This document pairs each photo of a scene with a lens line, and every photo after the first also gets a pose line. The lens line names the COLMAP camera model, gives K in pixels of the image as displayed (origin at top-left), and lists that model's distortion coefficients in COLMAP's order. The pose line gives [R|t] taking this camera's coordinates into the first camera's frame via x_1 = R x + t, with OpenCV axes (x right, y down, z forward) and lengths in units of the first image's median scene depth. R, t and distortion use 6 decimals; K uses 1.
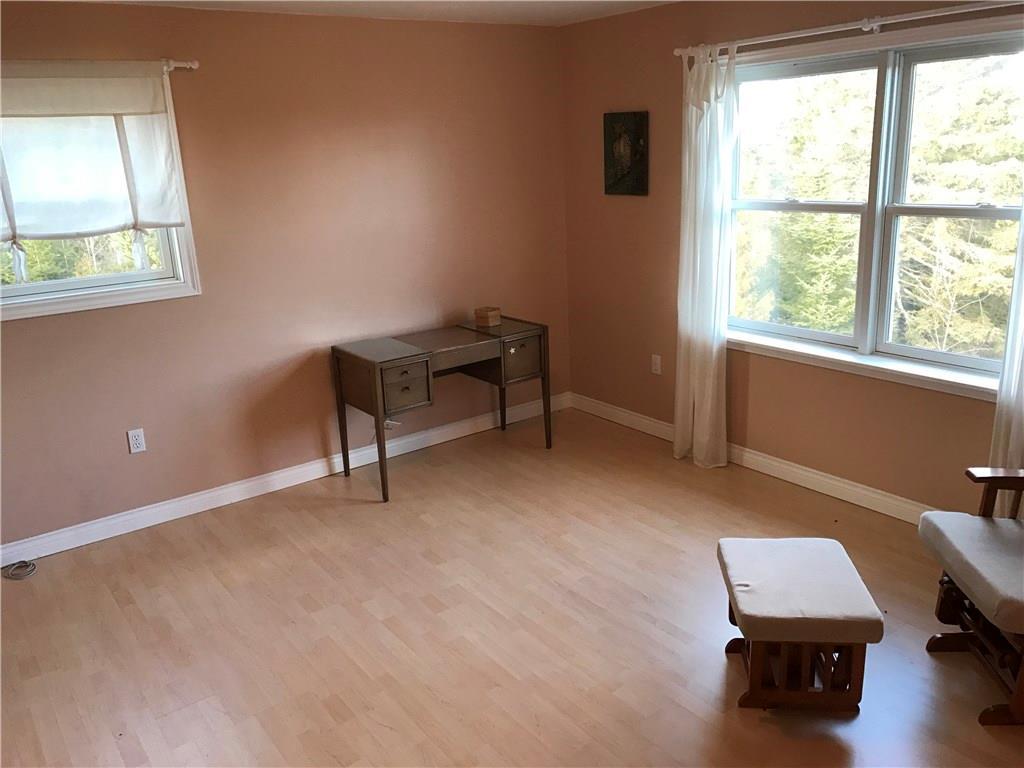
lens RADIAL K [[822.7, 0, 503.5], [0, 822.7, 370.8], [0, 0, 1]] dist [0.002553, 0.004142]
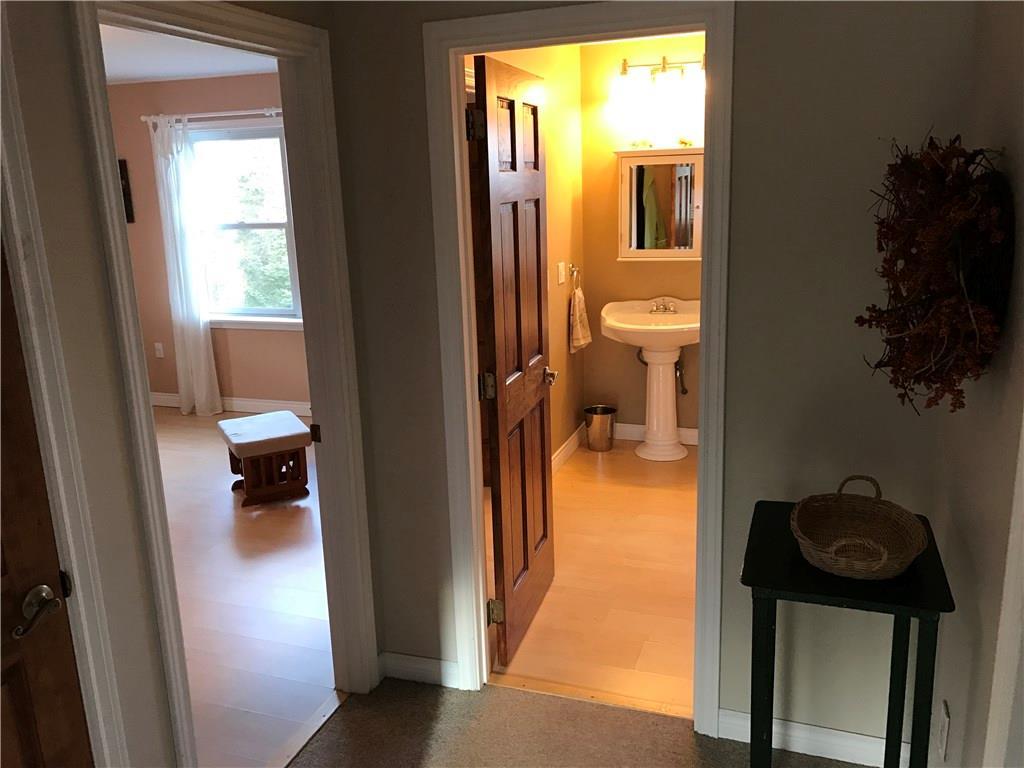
lens RADIAL K [[822.7, 0, 503.5], [0, 822.7, 370.8], [0, 0, 1]] dist [0.002553, 0.004142]
pose [[0.822266, -0.111888, 0.557997, -0.109871], [0.147262, 0.988920, -0.018711, 0.145040], [-0.549721, 0.097558, 0.829632, -0.434611]]
